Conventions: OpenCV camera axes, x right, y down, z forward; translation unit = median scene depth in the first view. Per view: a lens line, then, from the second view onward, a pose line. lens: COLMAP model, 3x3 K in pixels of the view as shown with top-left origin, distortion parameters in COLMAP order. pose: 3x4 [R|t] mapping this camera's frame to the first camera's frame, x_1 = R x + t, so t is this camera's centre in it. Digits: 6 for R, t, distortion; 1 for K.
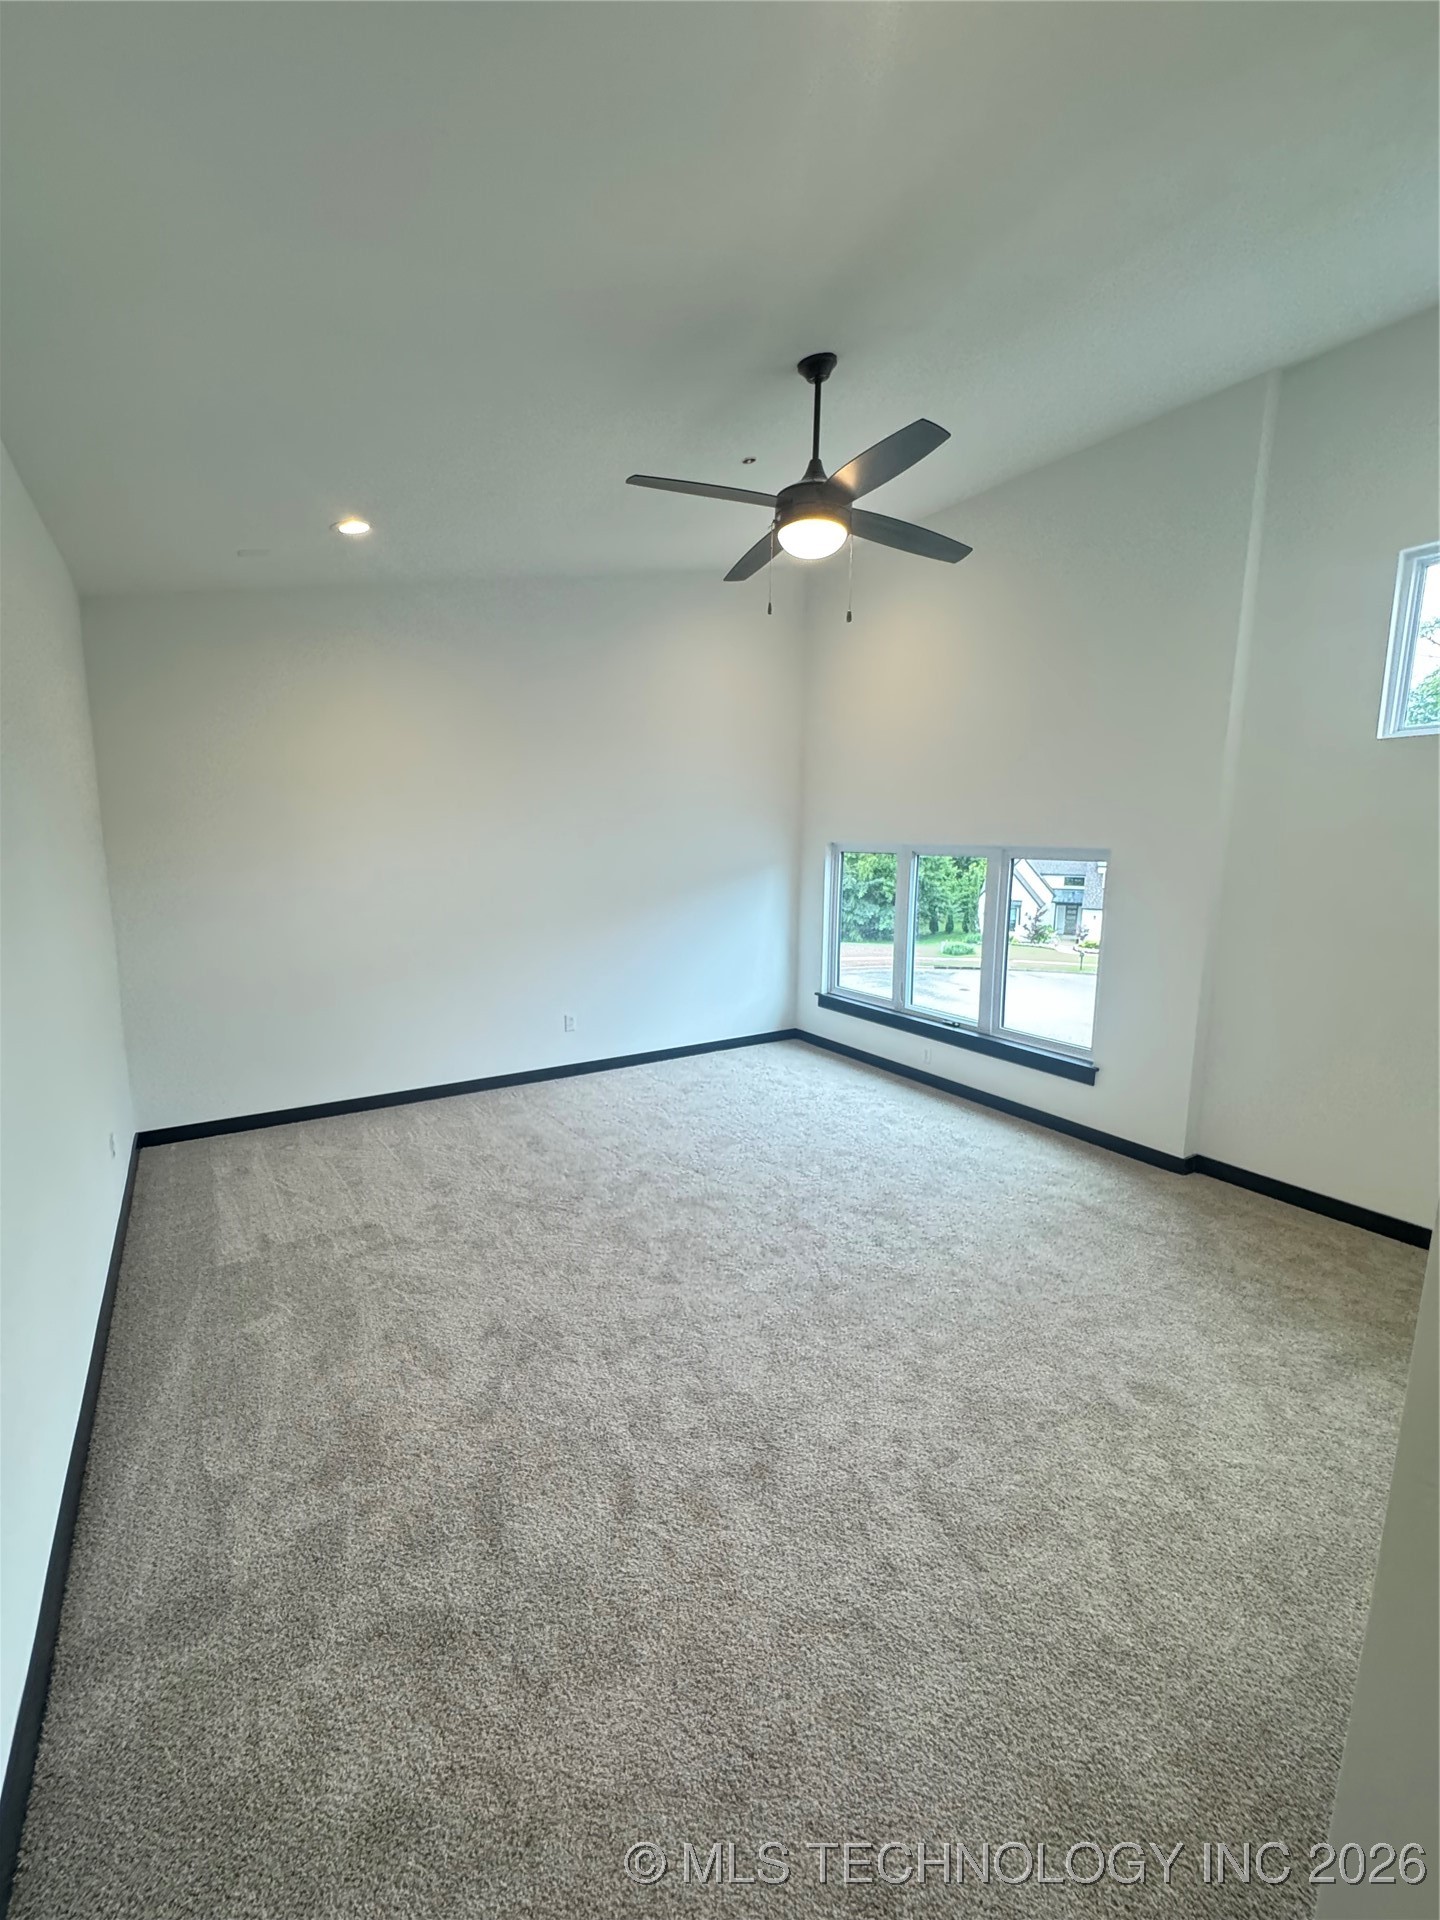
lens RADIAL K [[768.7, 0, 730.7], [0, 768.7, 954.4], [0, 0, 1]] dist [-0.005674, 0.001164]
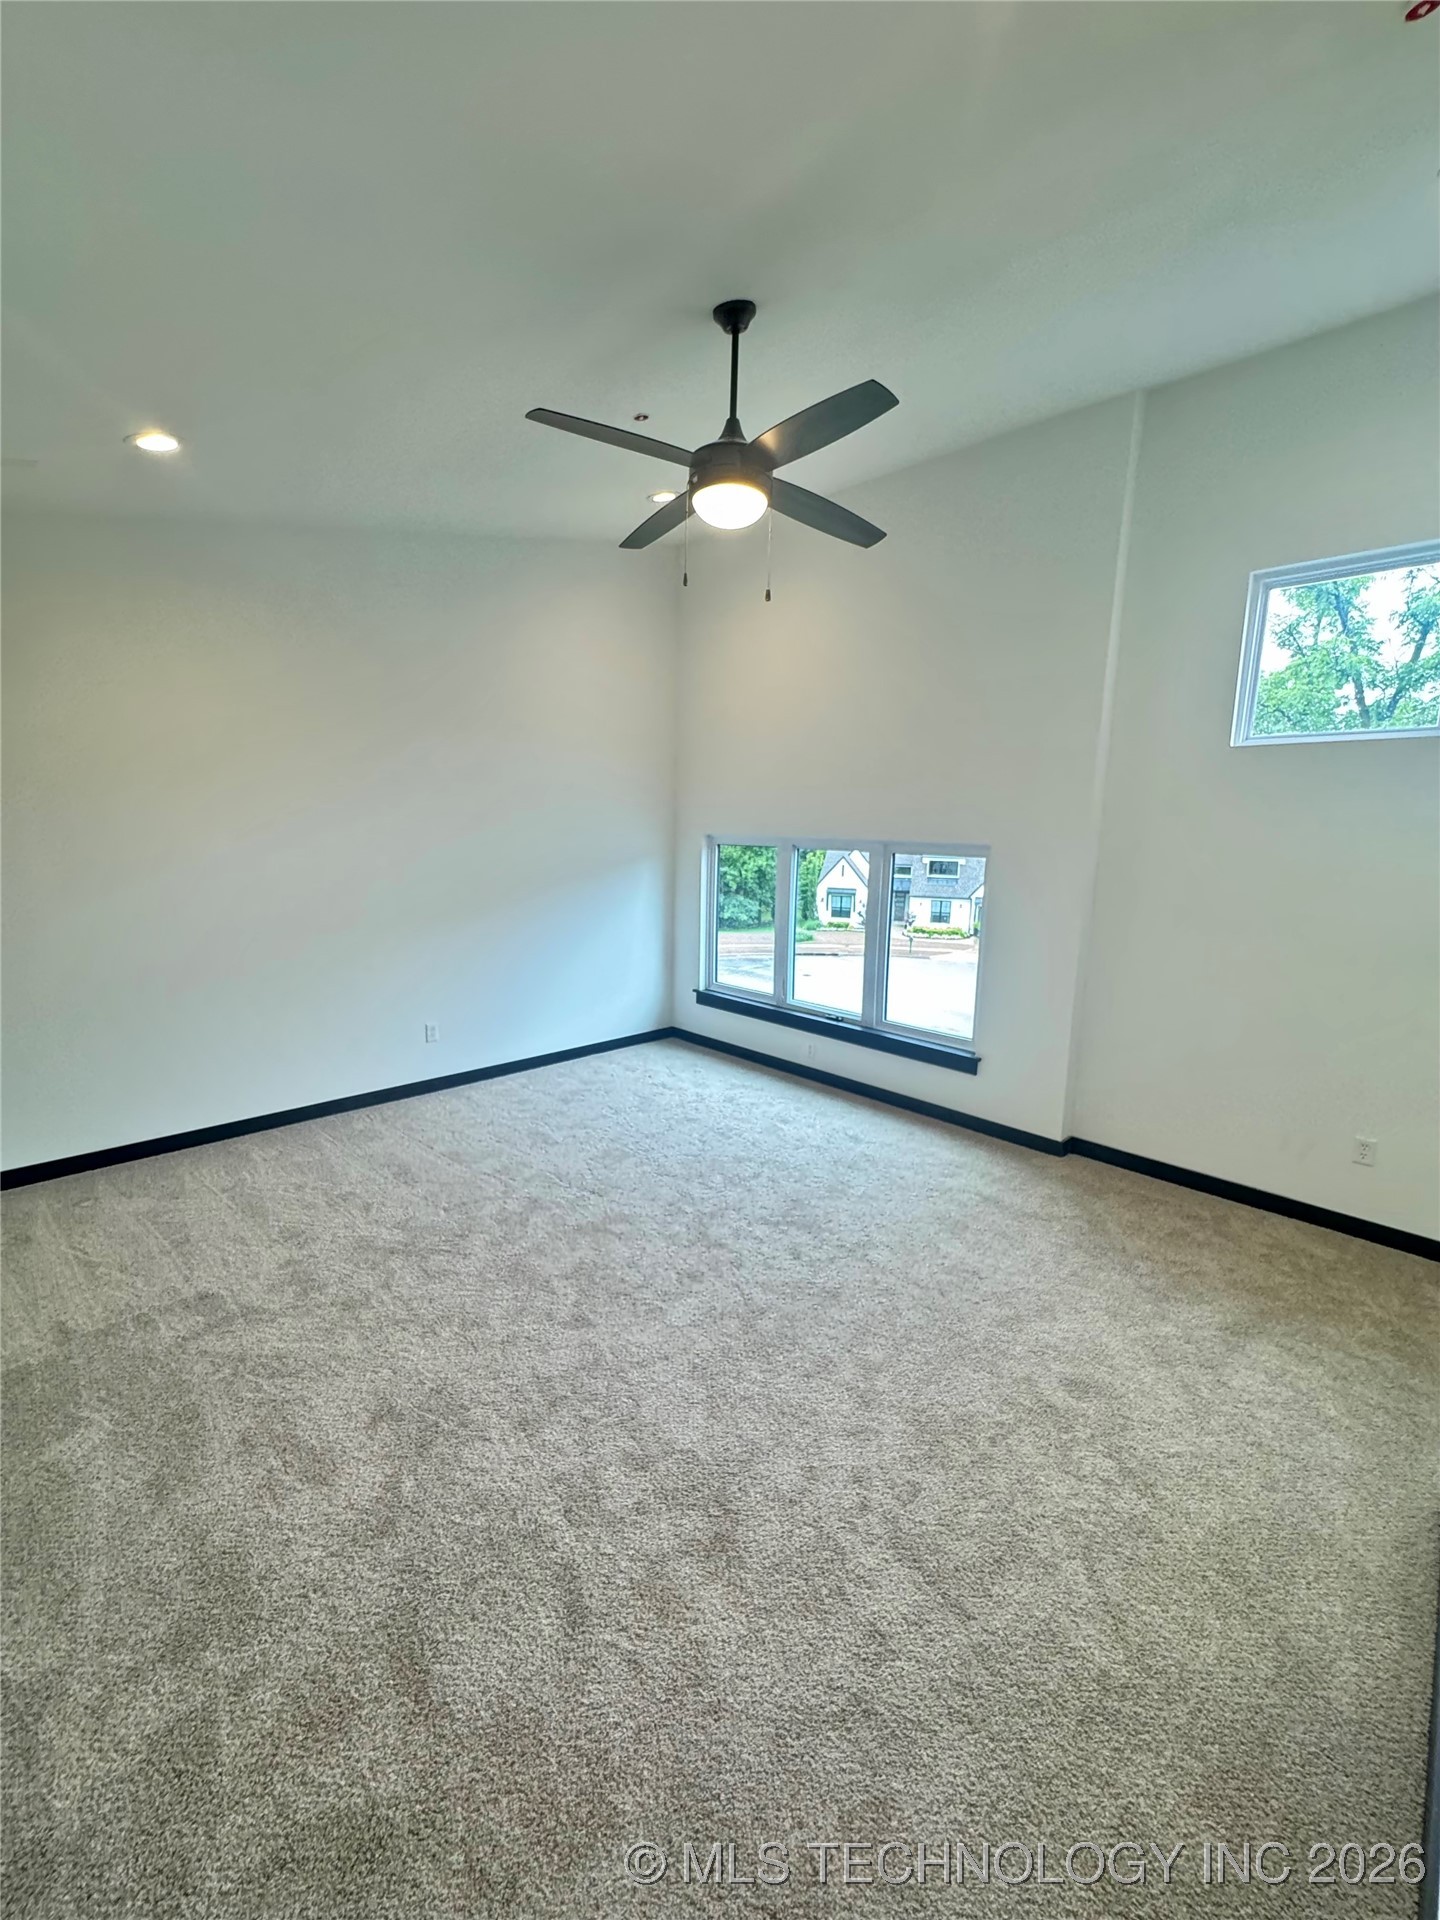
lens RADIAL K [[768.7, 0, 729.4], [0, 768.7, 955.2], [0, 0, 1]] dist [-0.005674, 0.001164]
pose [[0.979726, -0.020564, 0.199284, -0.097296], [0.017412, 0.999694, 0.017559, -0.024936], [-0.199584, -0.013733, 0.979784, 0.106945]]
